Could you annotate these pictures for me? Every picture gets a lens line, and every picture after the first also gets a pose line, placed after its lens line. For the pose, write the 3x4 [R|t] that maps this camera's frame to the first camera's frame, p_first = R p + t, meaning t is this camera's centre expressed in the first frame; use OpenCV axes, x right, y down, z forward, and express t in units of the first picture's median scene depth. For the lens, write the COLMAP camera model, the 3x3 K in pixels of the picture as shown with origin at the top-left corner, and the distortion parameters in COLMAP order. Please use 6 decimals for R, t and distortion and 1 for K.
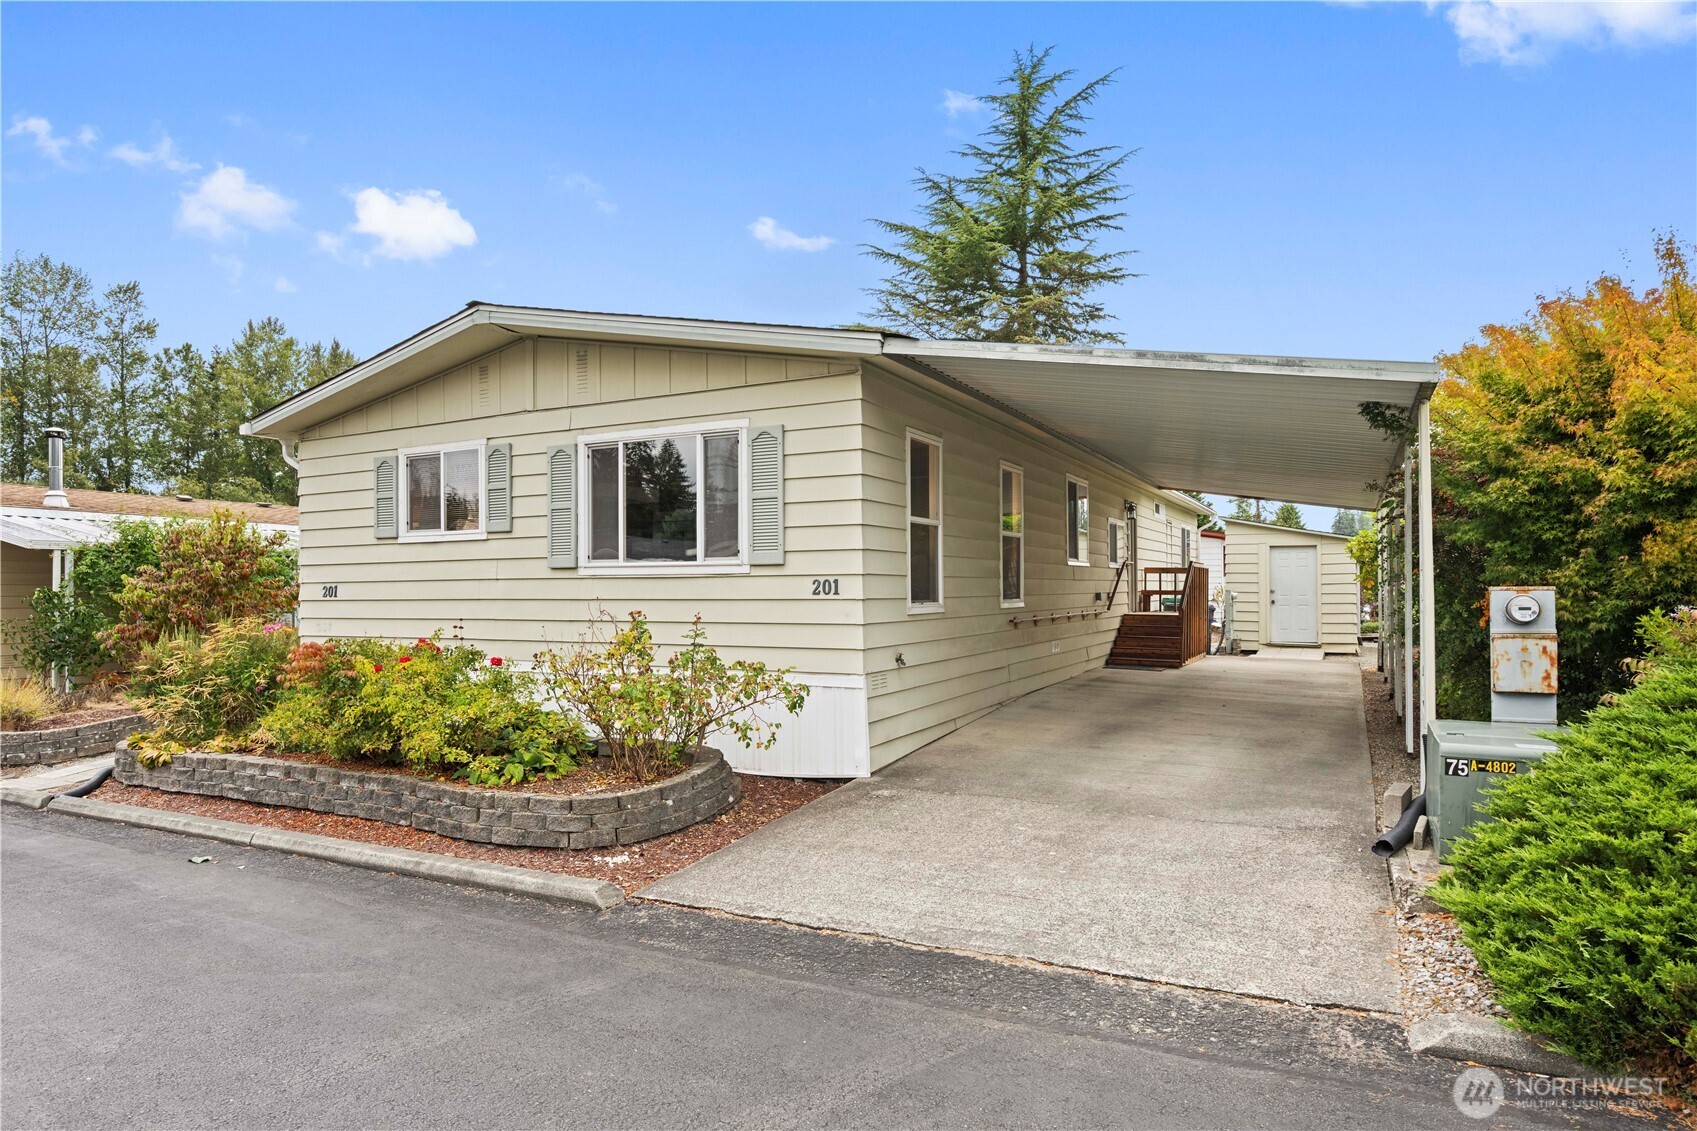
lens RADIAL K [[982.1, 0, 849.9], [0, 982.1, 570.2], [0, 0, 1]] dist [-0.003131, 0.000164]
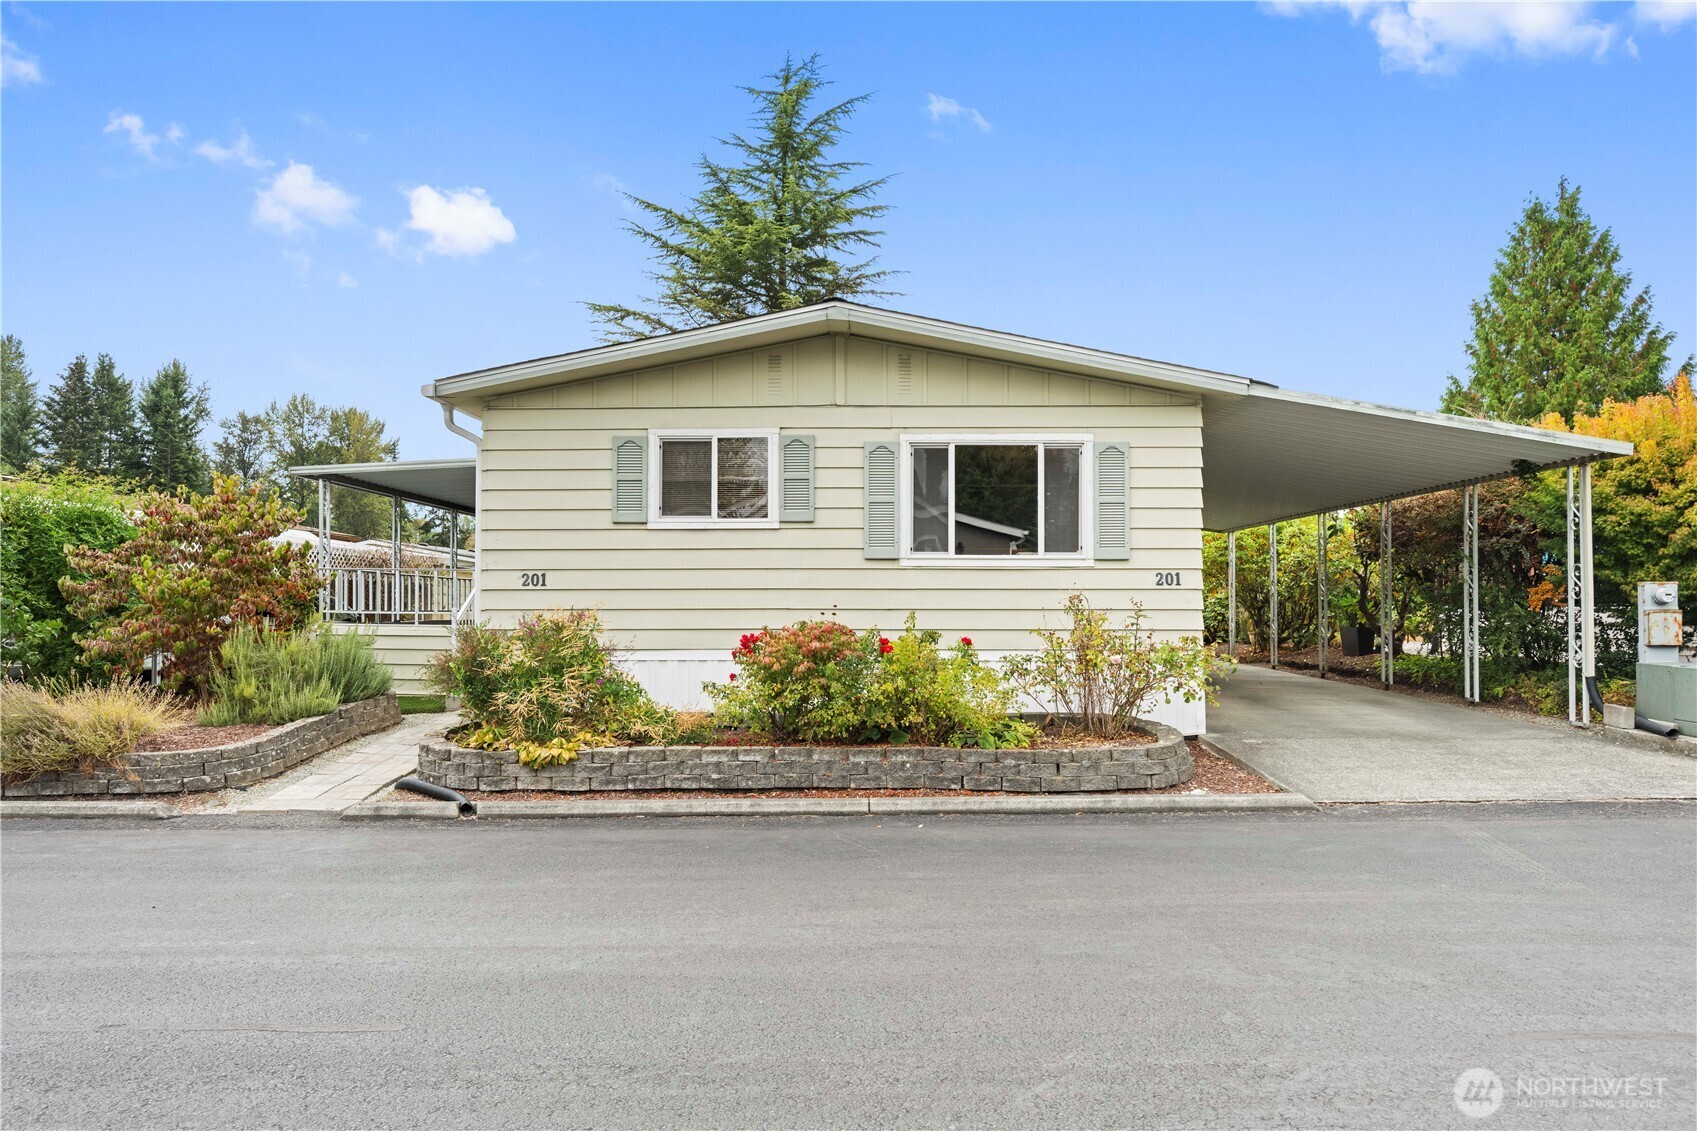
lens RADIAL K [[1094.4, 0, 849.2], [0, 1094.4, 570.4], [0, 0, 1]] dist [0.000581, -0.000599]
pose [[0.894953, 0.019874, 0.445718, -0.849852], [-0.014951, 0.999782, -0.014559, 0.027934], [-0.445910, 0.006365, 0.895055, -0.030022]]
